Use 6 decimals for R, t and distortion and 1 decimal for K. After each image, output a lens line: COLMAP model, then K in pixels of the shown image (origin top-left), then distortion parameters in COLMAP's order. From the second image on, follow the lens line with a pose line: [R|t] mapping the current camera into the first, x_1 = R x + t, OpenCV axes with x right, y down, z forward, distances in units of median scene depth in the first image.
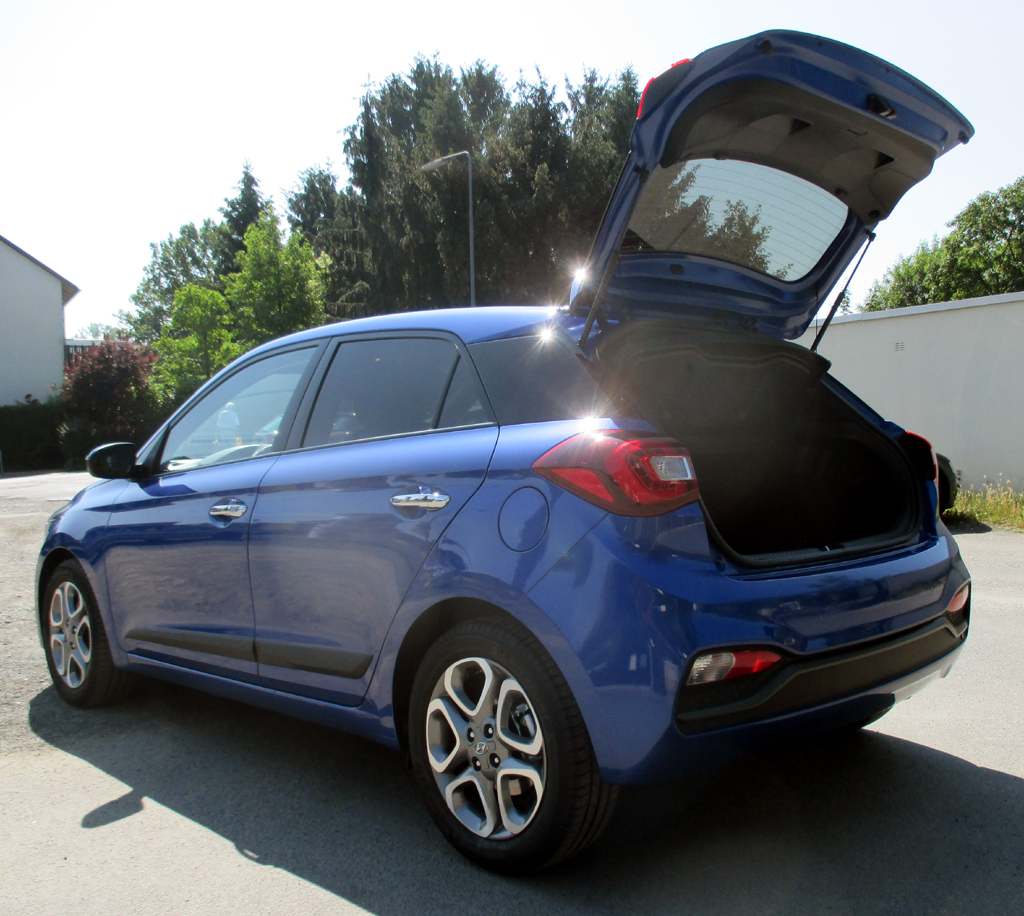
lens RADIAL K [[980.8, 0, 512.0], [0, 980.8, 458.0], [0, 0, 1]] dist [-0.000393, -0.000086]
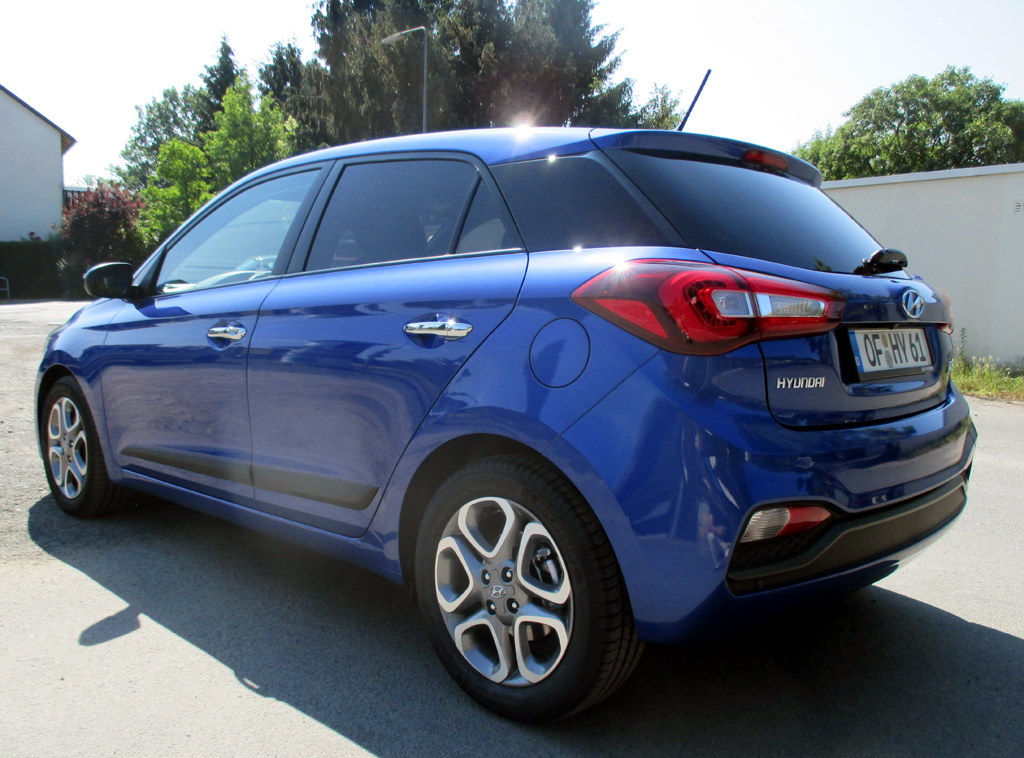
lens RADIAL K [[1033.1, 0, 512.0], [0, 1033.1, 379.0], [0, 0, 1]] dist [-0.000407, -0.012975]
pose [[0.998913, 0.043906, -0.015686, 0.092274], [-0.042362, 0.995218, 0.088017, -0.023900], [0.019476, -0.087256, 0.995995, -0.202253]]
